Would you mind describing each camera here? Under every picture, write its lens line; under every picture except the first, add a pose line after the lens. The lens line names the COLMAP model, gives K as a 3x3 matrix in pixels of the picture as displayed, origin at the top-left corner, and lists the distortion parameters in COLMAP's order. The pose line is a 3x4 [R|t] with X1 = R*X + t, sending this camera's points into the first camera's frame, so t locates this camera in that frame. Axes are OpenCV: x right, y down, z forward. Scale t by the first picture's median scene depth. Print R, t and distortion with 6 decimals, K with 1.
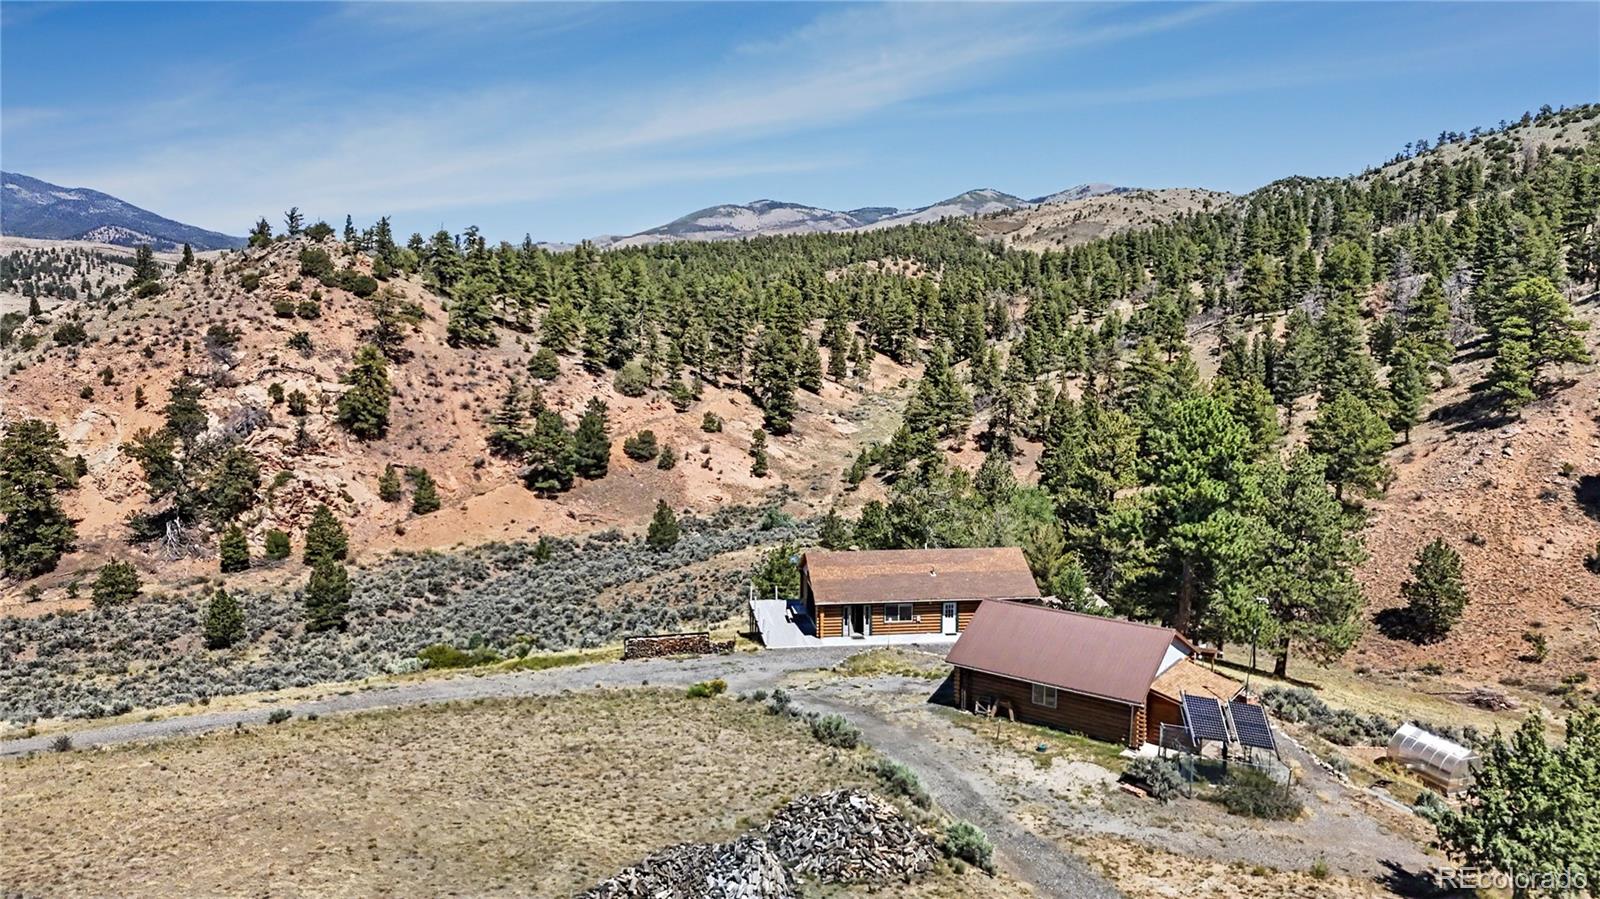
lens RADIAL K [[1205.0, 0, 800.0], [0, 1205.0, 449.5], [0, 0, 1]] dist [0.120396, -0.164868]
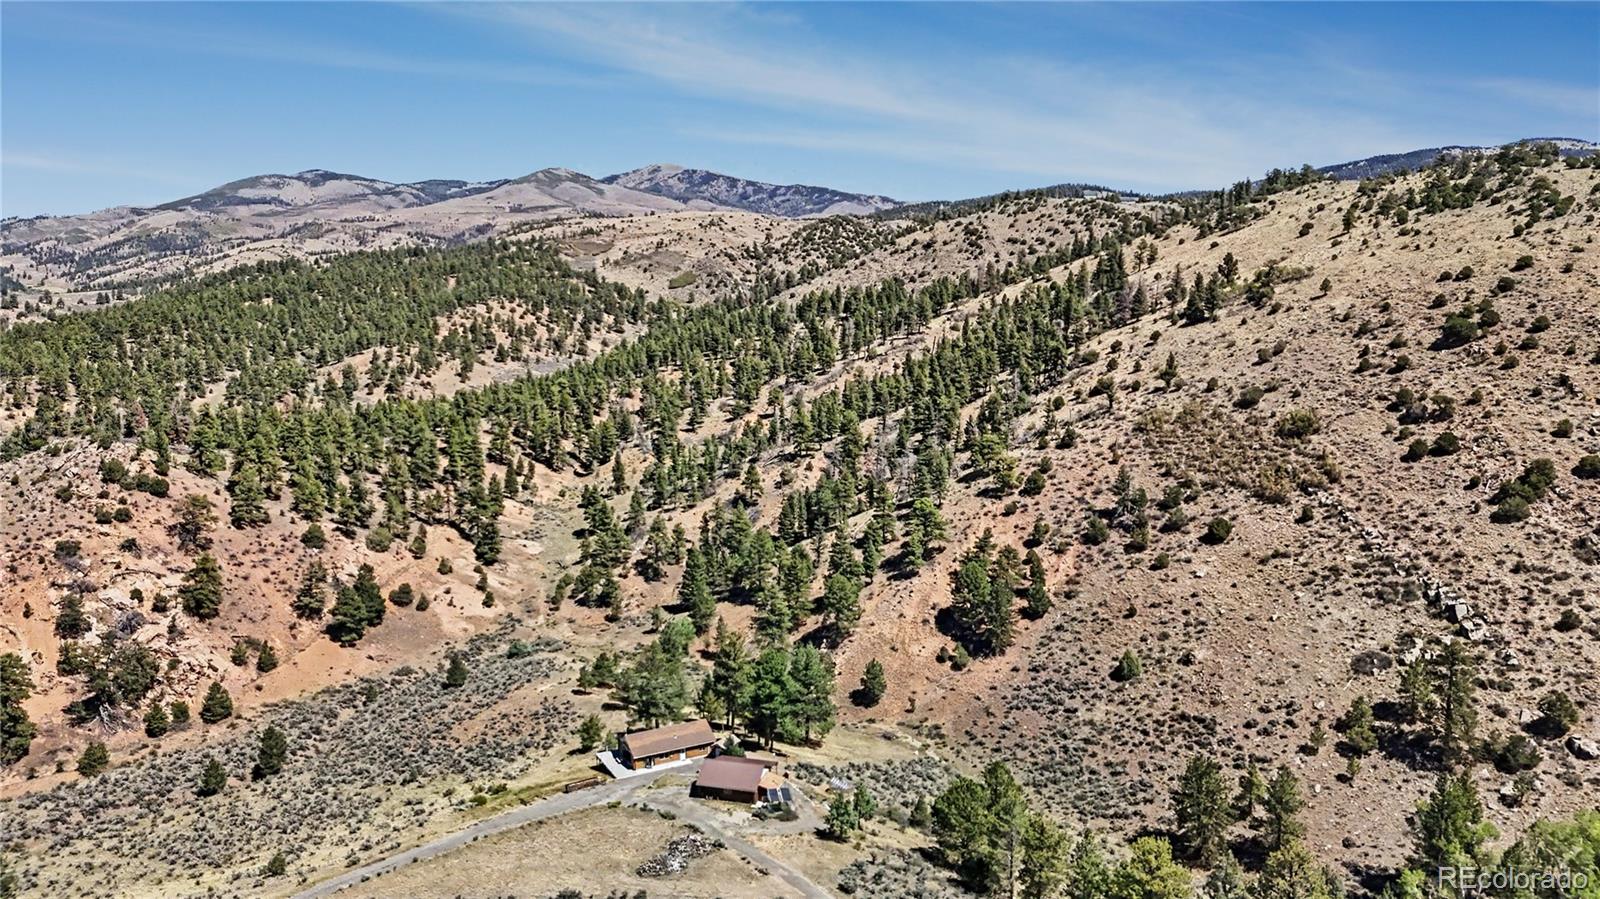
lens RADIAL K [[1200.3, 0, 800.0], [0, 1200.3, 449.5], [0, 0, 1]] dist [0.053510, -0.037976]
pose [[0.942531, -0.063632, 0.328003, -0.146889], [0.057605, 0.997945, 0.028068, -0.188373], [-0.329115, -0.007561, 0.944260, -0.500816]]
